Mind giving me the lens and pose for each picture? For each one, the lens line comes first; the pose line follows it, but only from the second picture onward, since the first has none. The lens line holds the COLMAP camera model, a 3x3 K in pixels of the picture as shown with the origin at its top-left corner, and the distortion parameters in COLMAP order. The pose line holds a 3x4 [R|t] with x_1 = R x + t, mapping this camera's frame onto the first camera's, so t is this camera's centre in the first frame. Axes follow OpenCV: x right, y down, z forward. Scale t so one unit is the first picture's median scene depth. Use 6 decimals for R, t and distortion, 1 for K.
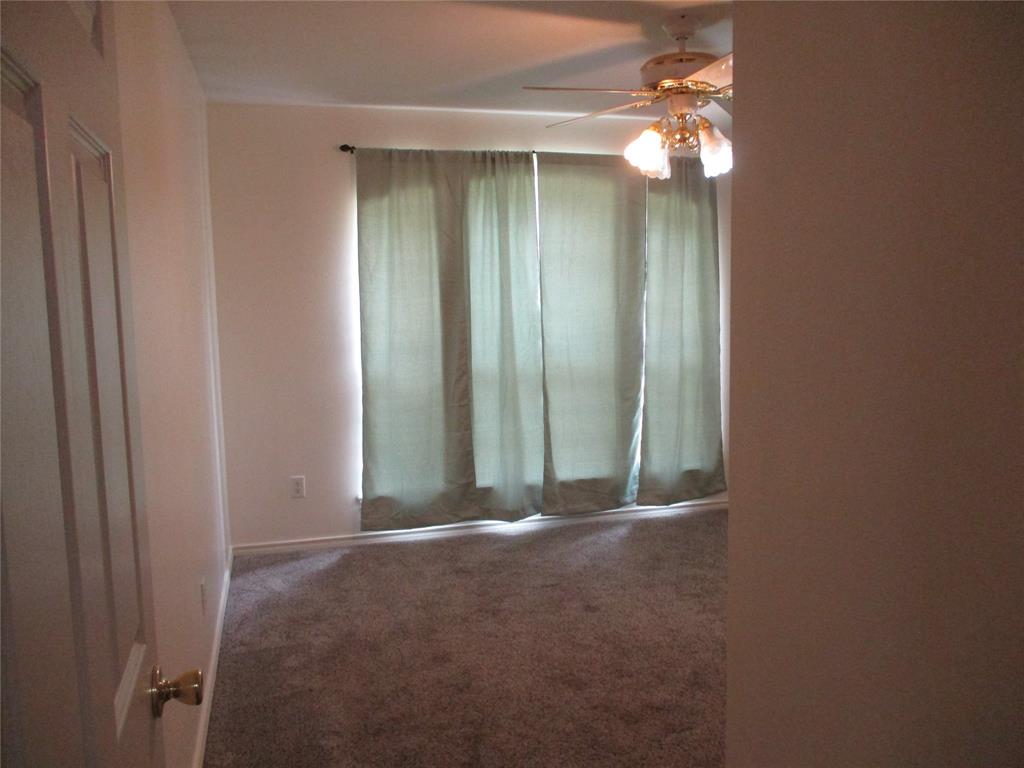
lens RADIAL K [[852.6, 0, 512.9], [0, 852.6, 384.8], [0, 0, 1]] dist [-0.011663, -0.000697]
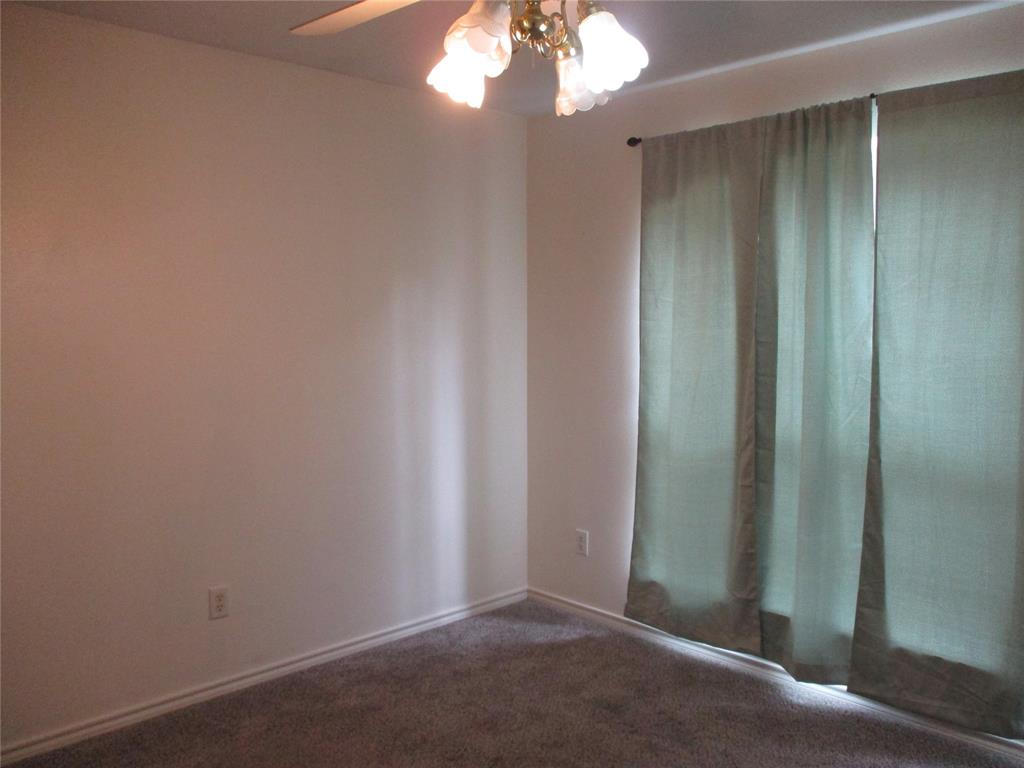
lens RADIAL K [[852.6, 0, 512.5], [0, 852.6, 380.3], [0, 0, 1]] dist [-0.011663, -0.000697]
pose [[0.482714, 0.081672, -0.871961, 0.450809], [-0.113009, 0.993127, 0.030460, -0.061275], [0.868456, 0.083836, 0.488626, 0.499540]]
